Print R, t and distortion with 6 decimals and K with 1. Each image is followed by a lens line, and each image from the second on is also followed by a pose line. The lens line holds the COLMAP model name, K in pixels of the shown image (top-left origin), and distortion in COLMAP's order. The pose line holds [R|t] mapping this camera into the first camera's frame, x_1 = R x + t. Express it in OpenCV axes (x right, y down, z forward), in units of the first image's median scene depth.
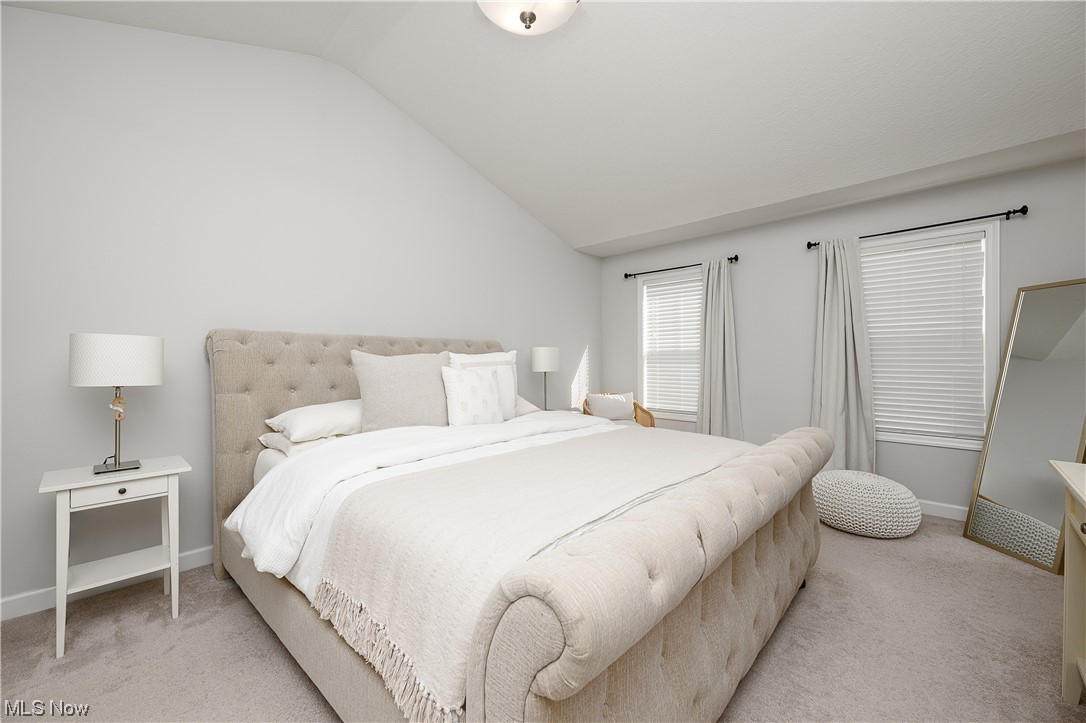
lens RADIAL K [[432.3, 0, 542.6], [0, 432.3, 360.0], [0, 0, 1]] dist [0.000323, 0.000276]
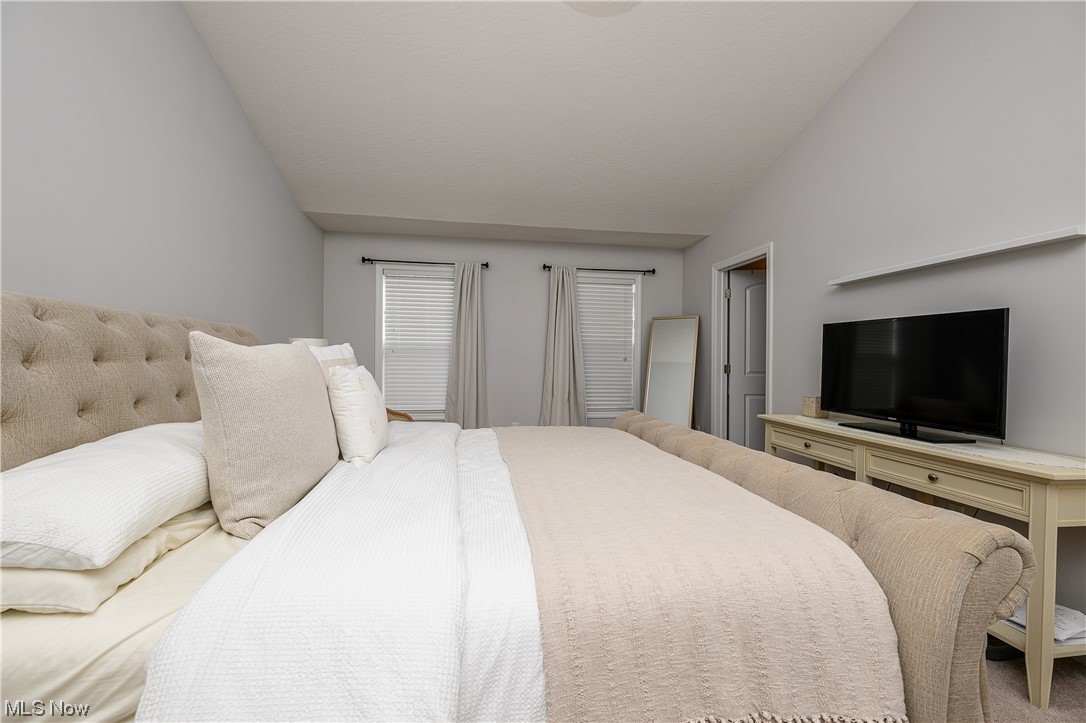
lens RADIAL K [[432.3, 0, 542.6], [0, 432.3, 360.0], [0, 0, 1]] dist [0.000323, 0.000276]
pose [[0.602721, 0.009370, 0.797897, -0.374665], [-0.011303, 0.999931, -0.003204, 0.006089], [-0.797872, -0.007088, 0.602785, 0.256862]]
